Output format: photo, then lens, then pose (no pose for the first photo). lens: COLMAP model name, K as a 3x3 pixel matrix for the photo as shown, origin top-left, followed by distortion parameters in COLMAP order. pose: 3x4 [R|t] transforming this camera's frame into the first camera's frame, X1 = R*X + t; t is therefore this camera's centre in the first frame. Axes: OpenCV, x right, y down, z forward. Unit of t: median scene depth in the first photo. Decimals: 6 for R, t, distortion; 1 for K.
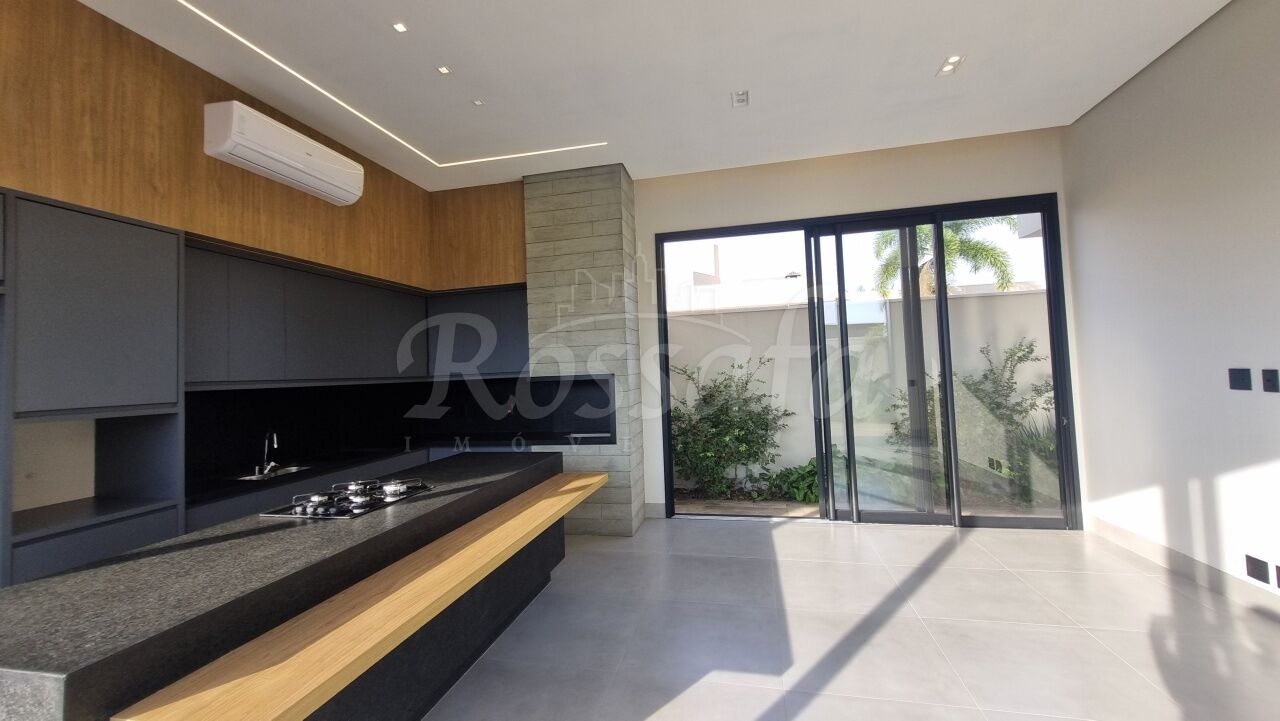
lens RADIAL K [[503.4, 0, 640.3], [0, 503.4, 350.6], [0, 0, 1]] dist [0.009764, -0.000547]
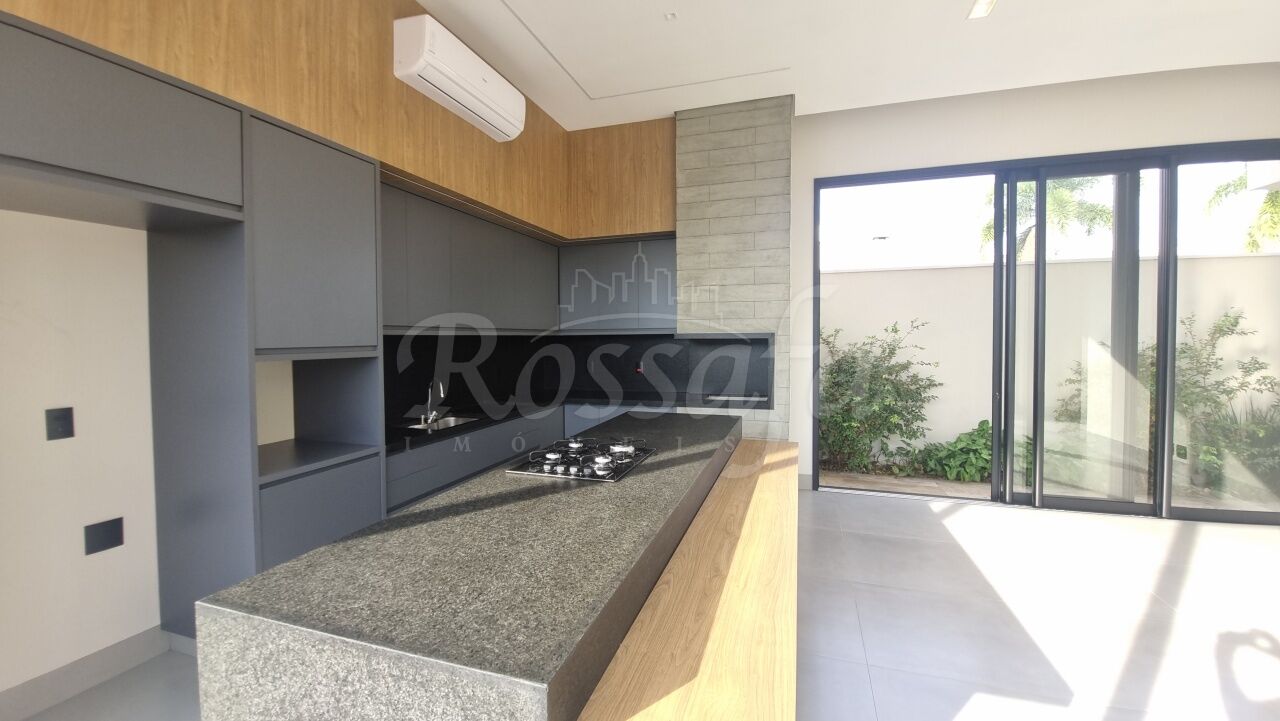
lens RADIAL K [[505.2, 0, 639.4], [0, 505.2, 350.7], [0, 0, 1]] dist [0.008088, -0.012687]
pose [[0.995331, 0.035376, -0.089800, -0.212975], [-0.028768, 0.996855, 0.073835, 0.017082], [0.092129, -0.070907, 0.993219, 0.066811]]
